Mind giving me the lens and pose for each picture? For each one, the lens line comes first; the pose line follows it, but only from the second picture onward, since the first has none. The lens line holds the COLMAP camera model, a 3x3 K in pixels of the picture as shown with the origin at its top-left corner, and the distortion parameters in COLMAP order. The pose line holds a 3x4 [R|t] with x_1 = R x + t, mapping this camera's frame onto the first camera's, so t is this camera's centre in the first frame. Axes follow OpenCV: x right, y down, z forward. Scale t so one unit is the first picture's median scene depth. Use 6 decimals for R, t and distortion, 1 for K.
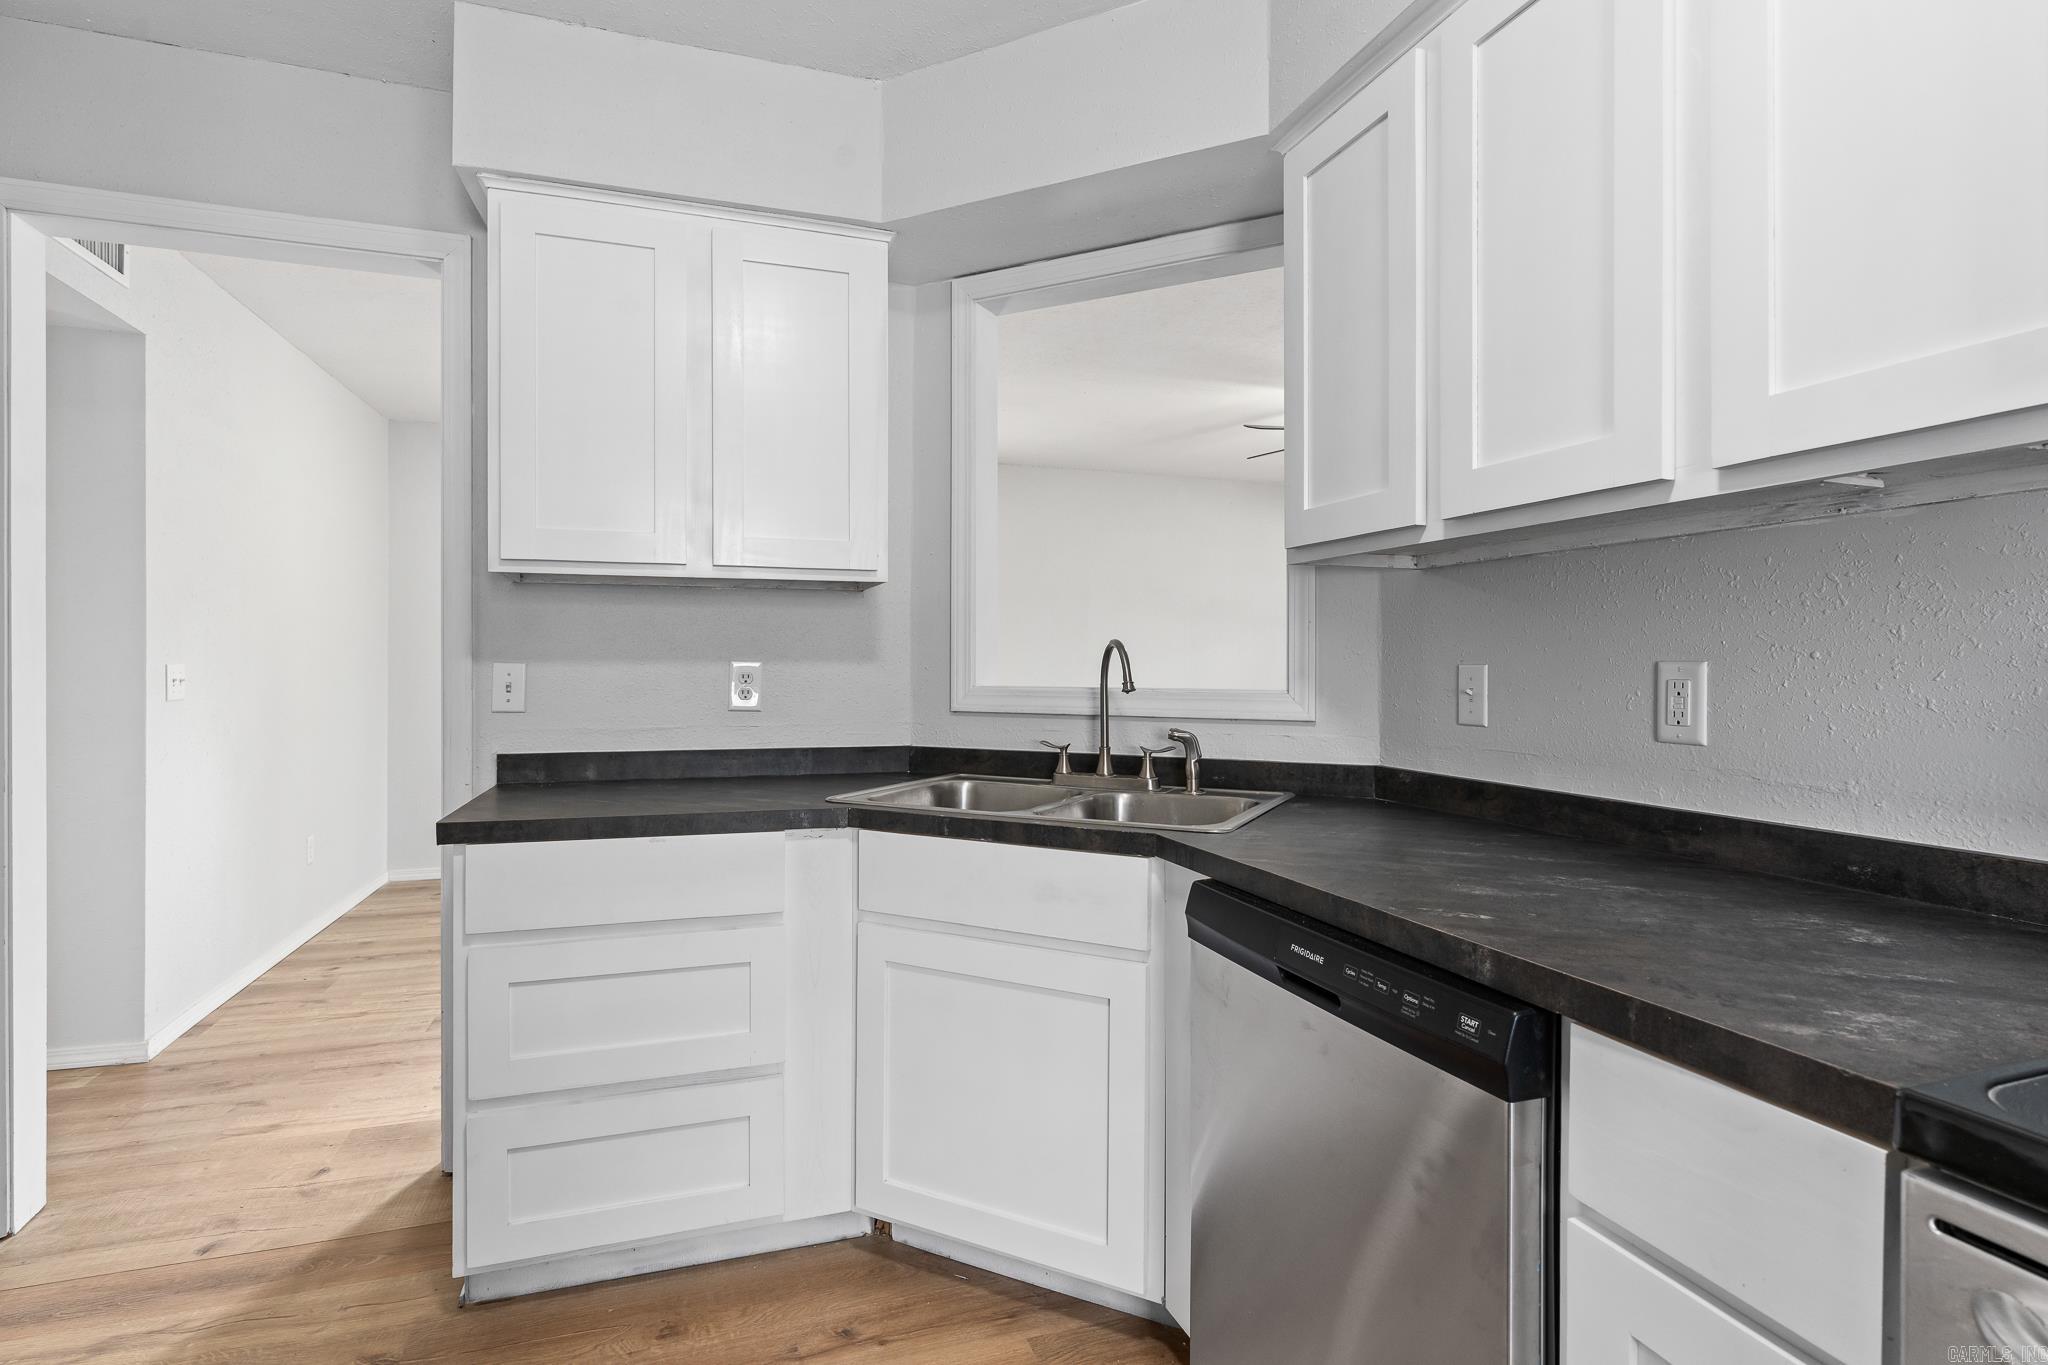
lens RADIAL K [[1002.5, 0, 1024.0], [0, 1002.5, 682.5], [0, 0, 1]] dist [-0.000477, -0.000151]
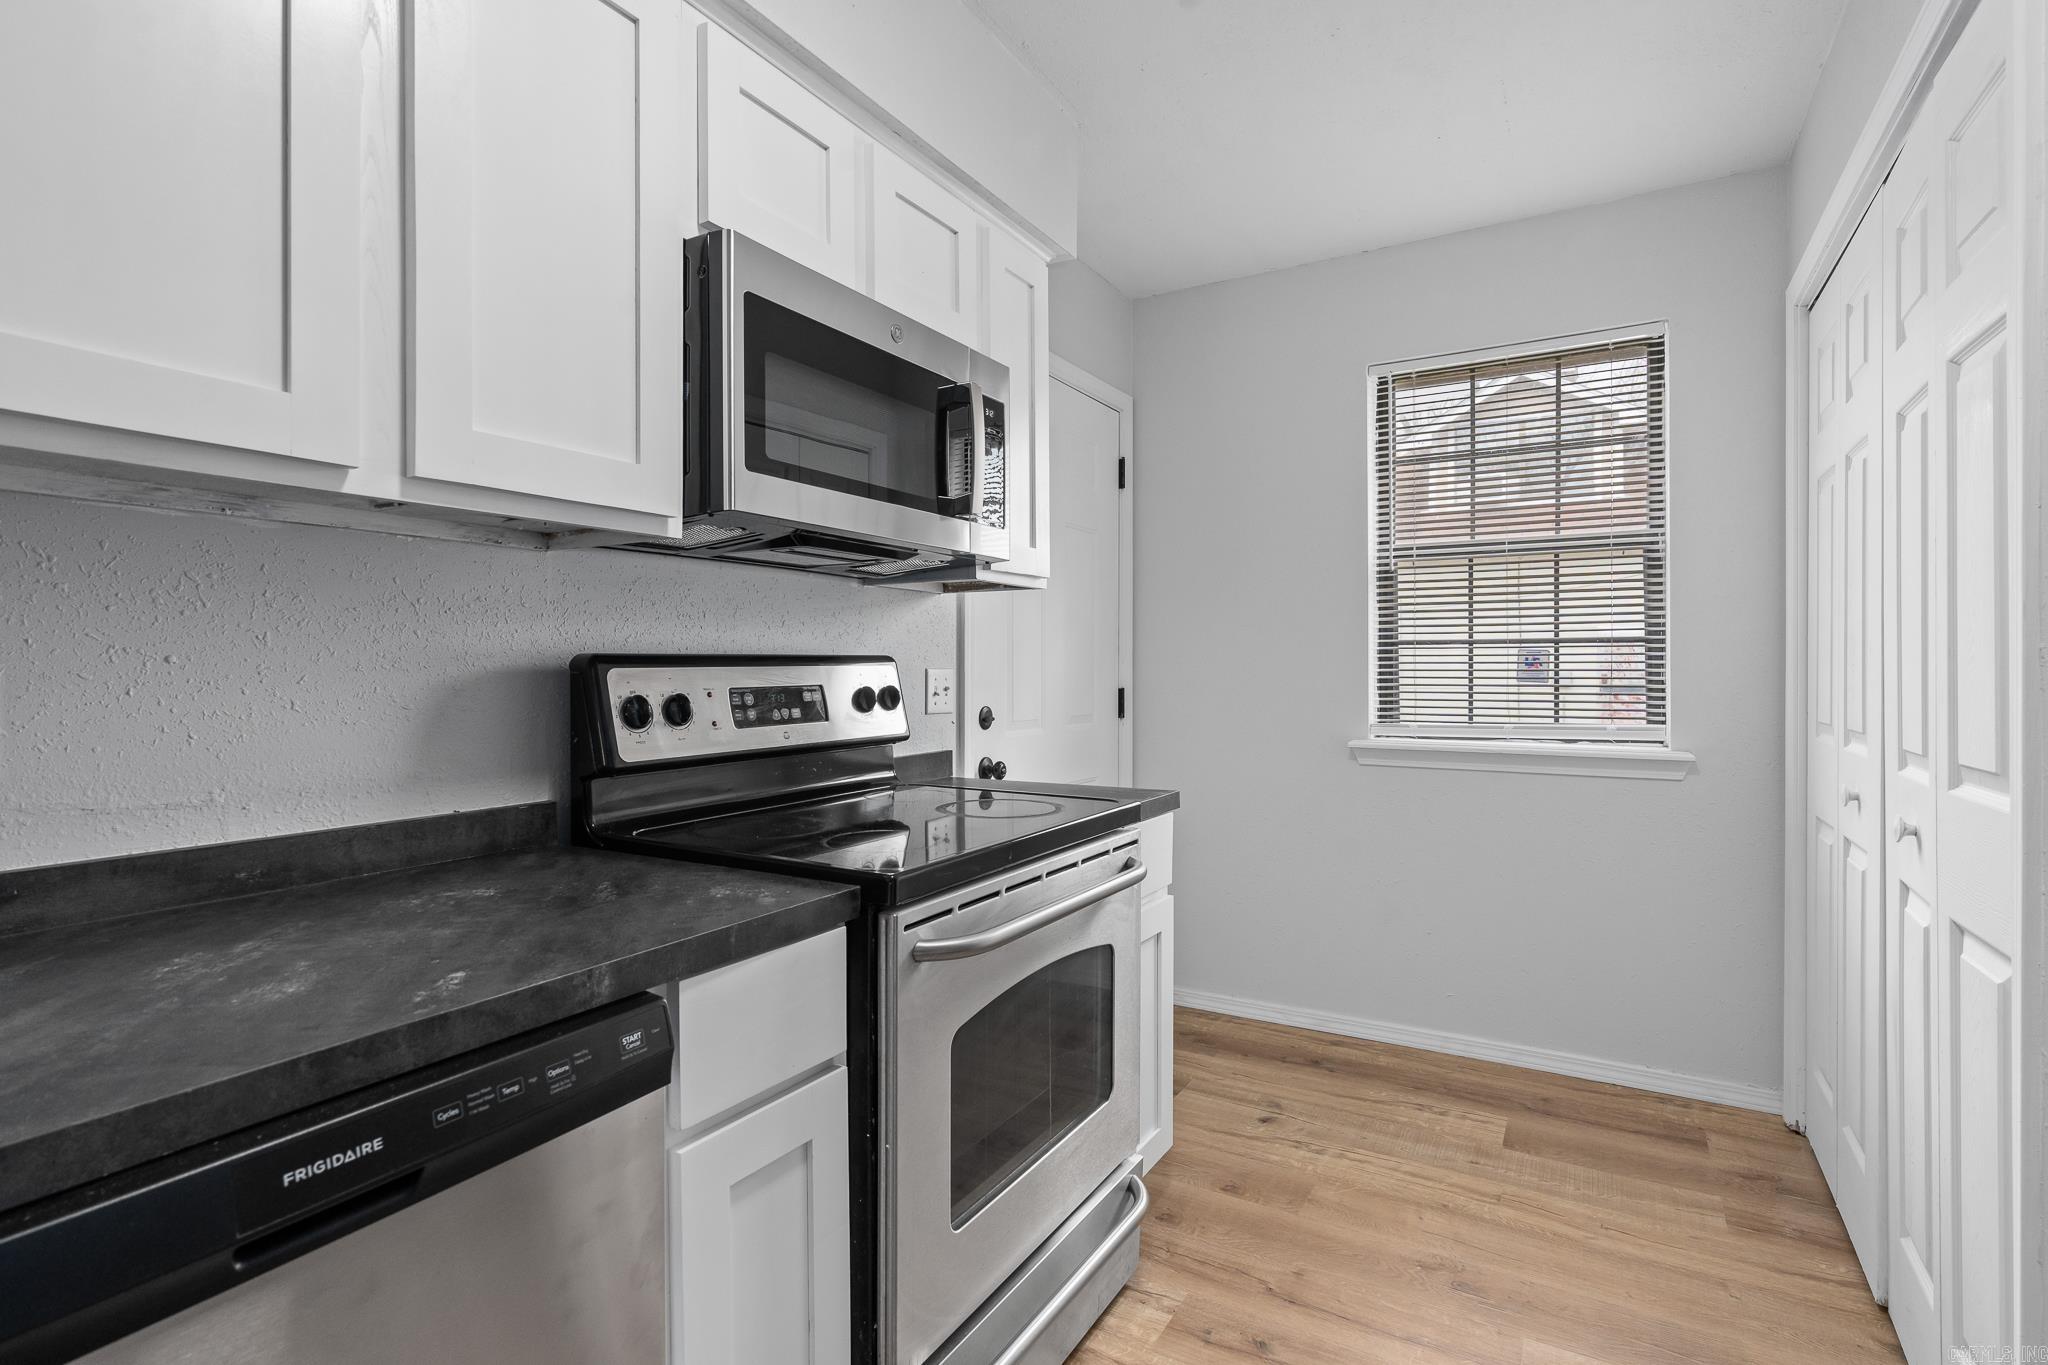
lens RADIAL K [[1002.5, 0, 1024.0], [0, 1002.5, 682.5], [0, 0, 1]] dist [-0.000477, -0.000151]
pose [[-0.658863, -0.012948, 0.752151, -0.448918], [0.011693, 0.999555, 0.027449, -0.024476], [-0.752172, 0.026880, -0.658419, 1.129781]]
